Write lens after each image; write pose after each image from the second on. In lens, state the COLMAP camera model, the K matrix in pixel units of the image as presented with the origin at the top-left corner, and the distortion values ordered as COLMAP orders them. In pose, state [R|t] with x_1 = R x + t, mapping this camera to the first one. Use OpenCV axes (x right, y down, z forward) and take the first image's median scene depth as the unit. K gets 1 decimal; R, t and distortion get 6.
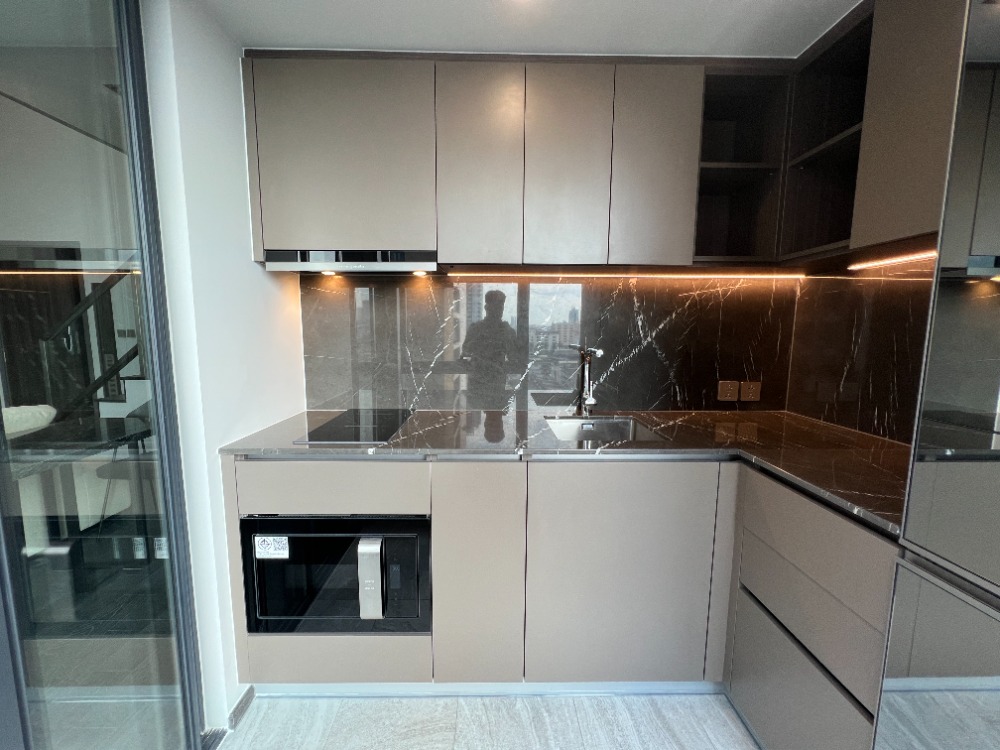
lens RADIAL K [[407.4, 0, 497.2], [0, 407.4, 374.2], [0, 0, 1]] dist [0.000095, -0.000163]
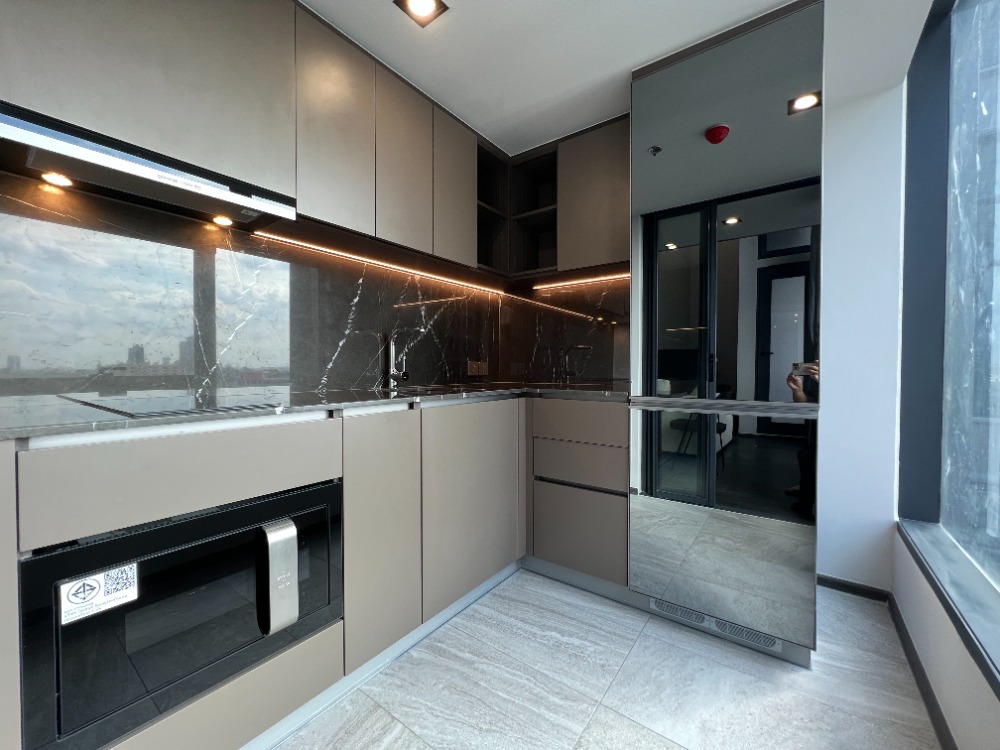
lens RADIAL K [[402.6, 0, 499.8], [0, 402.6, 374.8], [0, 0, 1]] dist [-0.006809, 0.000440]
pose [[0.601719, -0.020074, 0.798455, -0.626234], [0.099500, 0.993781, -0.049999, 0.187175], [-0.792486, 0.109532, 0.599974, 0.148587]]
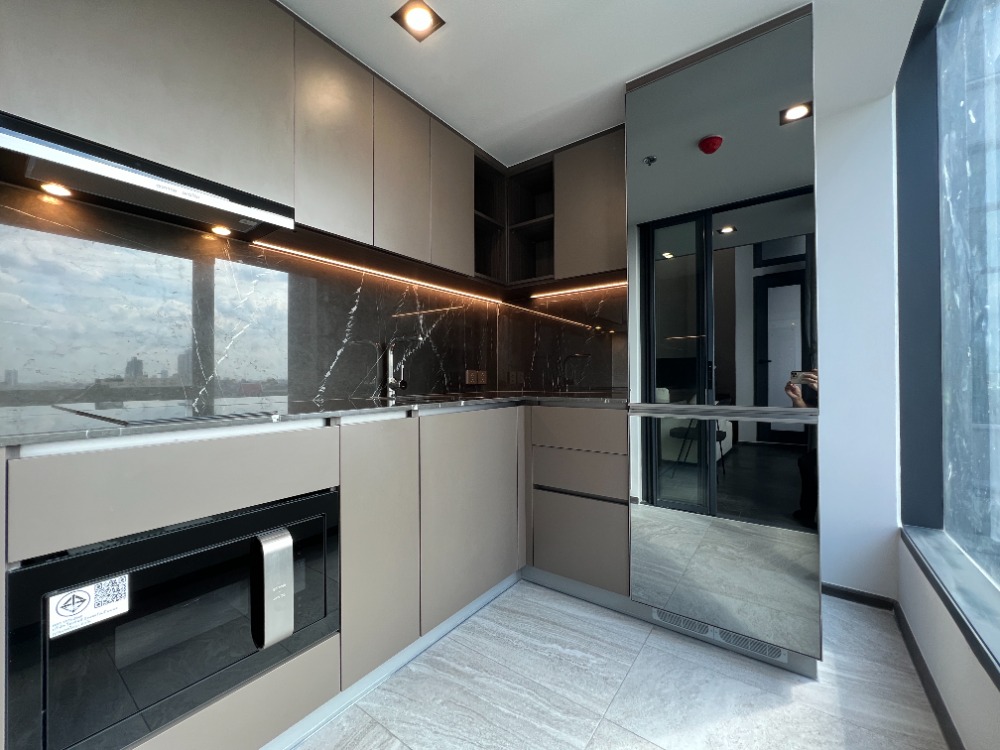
lens RADIAL K [[402.6, 0, 499.8], [0, 402.6, 374.7], [0, 0, 1]] dist [-0.006809, 0.000440]
pose [[0.599395, -0.003117, 0.800448, -0.622627], [0.107025, 0.991326, -0.076282, 0.196129], [-0.793267, 0.131391, 0.594529, 0.150393]]
